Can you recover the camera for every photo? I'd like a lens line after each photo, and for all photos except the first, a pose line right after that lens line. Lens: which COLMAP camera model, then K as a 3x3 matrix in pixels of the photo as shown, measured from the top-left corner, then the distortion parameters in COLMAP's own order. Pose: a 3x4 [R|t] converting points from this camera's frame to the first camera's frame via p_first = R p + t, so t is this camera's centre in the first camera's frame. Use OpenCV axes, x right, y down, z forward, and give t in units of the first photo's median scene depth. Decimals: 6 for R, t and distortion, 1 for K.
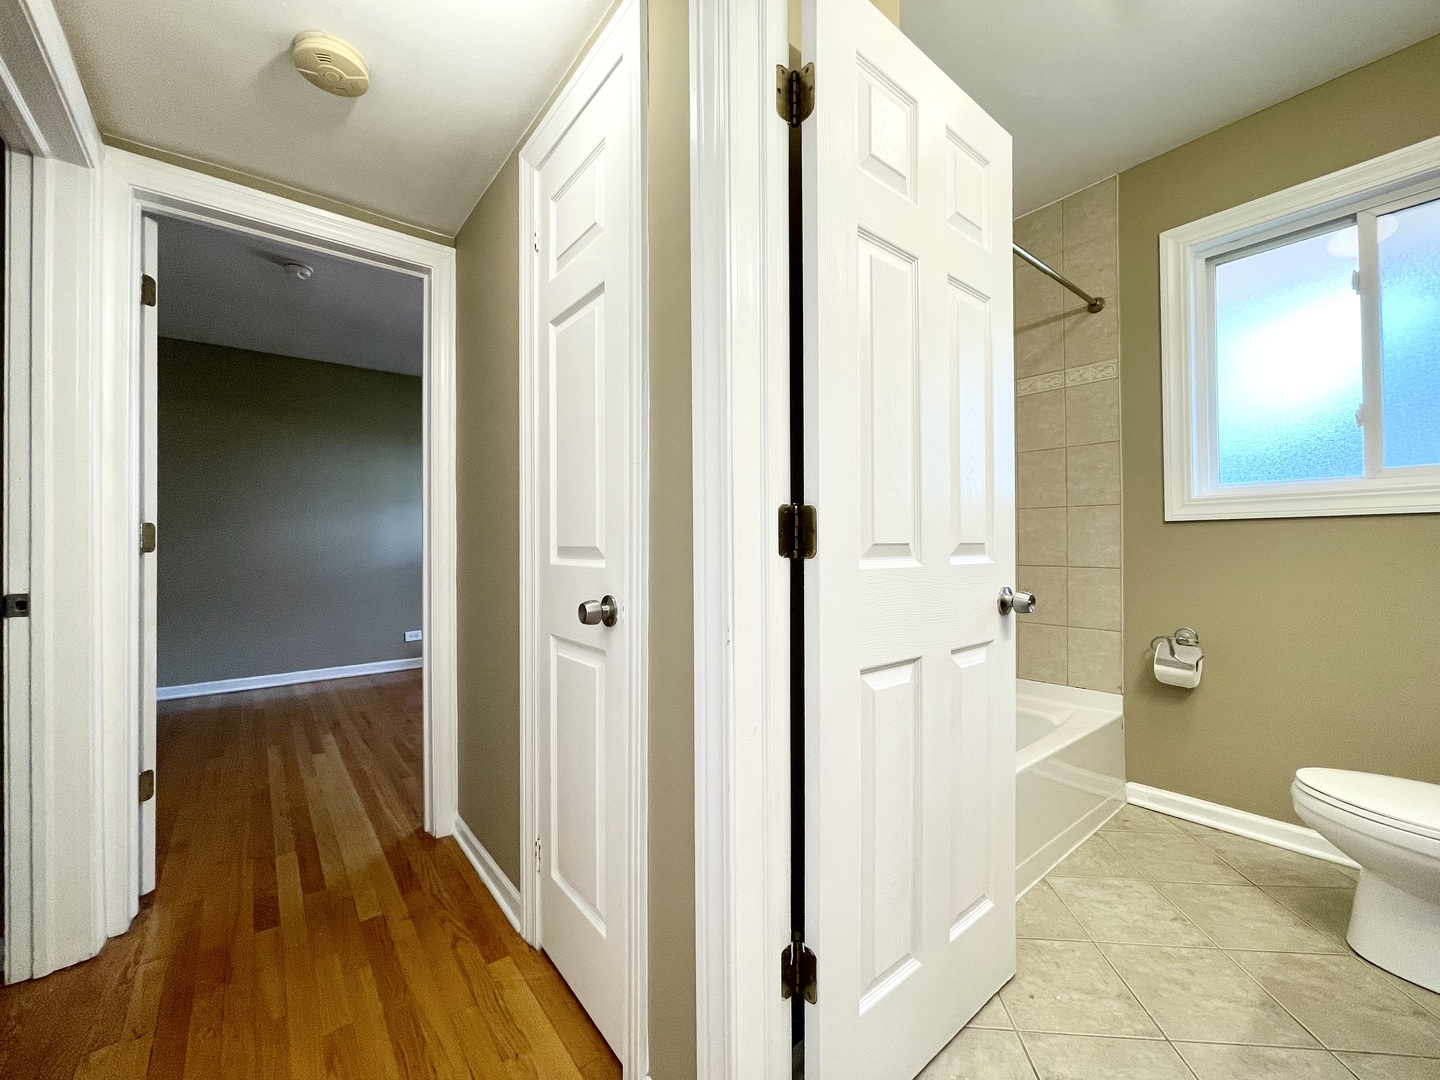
lens RADIAL K [[586.5, 0, 723.9], [0, 586.5, 539.2], [0, 0, 1]] dist [-0.003143, 0.000884]
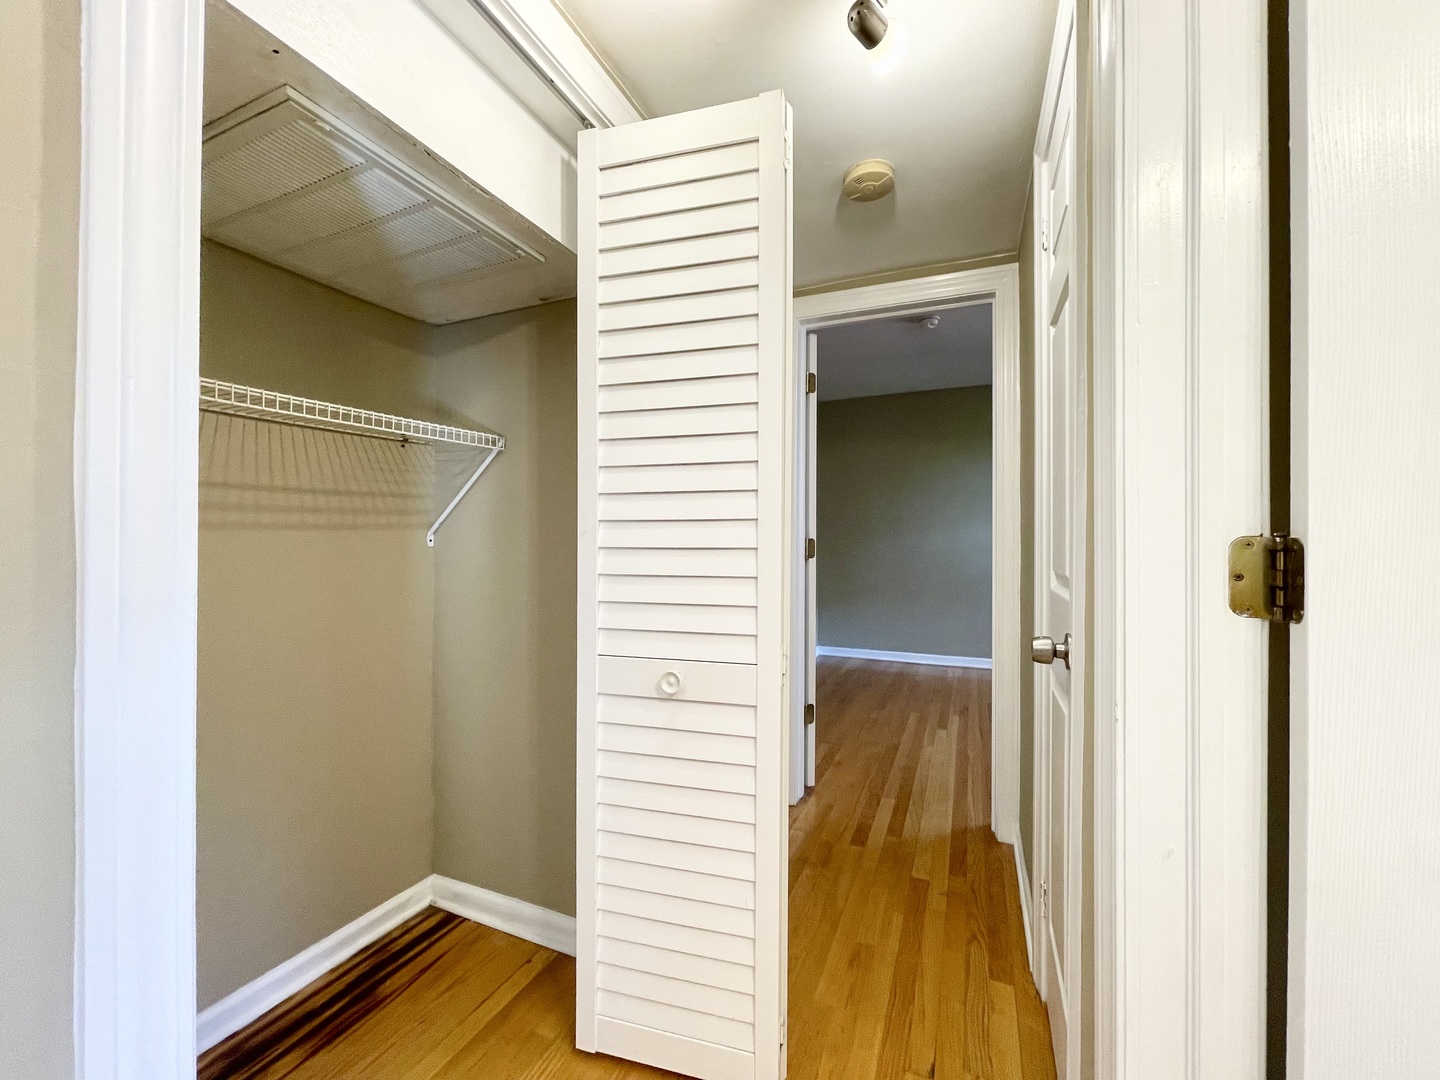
lens RADIAL K [[586.5, 0, 720.2], [0, 586.5, 537.3], [0, 0, 1]] dist [-0.003143, 0.000884]
pose [[0.466821, 0.000593, -0.884352, 0.274029], [0.001468, 0.999998, 0.001445, -0.040269], [0.884350, -0.001973, 0.466819, 0.114856]]
